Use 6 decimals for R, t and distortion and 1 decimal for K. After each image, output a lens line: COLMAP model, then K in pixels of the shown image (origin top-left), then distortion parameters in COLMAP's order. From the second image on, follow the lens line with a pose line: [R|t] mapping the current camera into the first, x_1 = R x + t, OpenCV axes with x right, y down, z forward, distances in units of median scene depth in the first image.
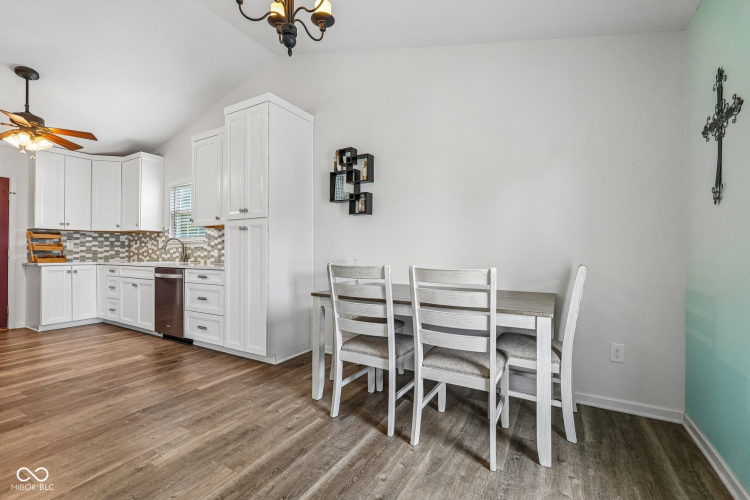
lens RADIAL K [[330.2, 0, 374.4], [0, 330.2, 252.3], [0, 0, 1]] dist [-0.000417, 0.000409]
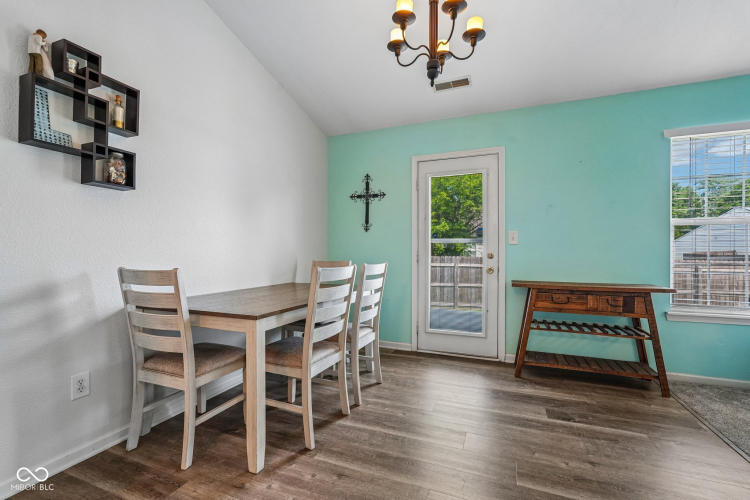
lens RADIAL K [[330.2, 0, 374.4], [0, 330.2, 252.3], [0, 0, 1]] dist [-0.000417, 0.000409]
pose [[-0.133070, -0.006314, 0.991086, -0.632572], [0.001869, 0.999976, 0.006621, -0.006729], [-0.991105, 0.002733, -0.133055, 0.612750]]
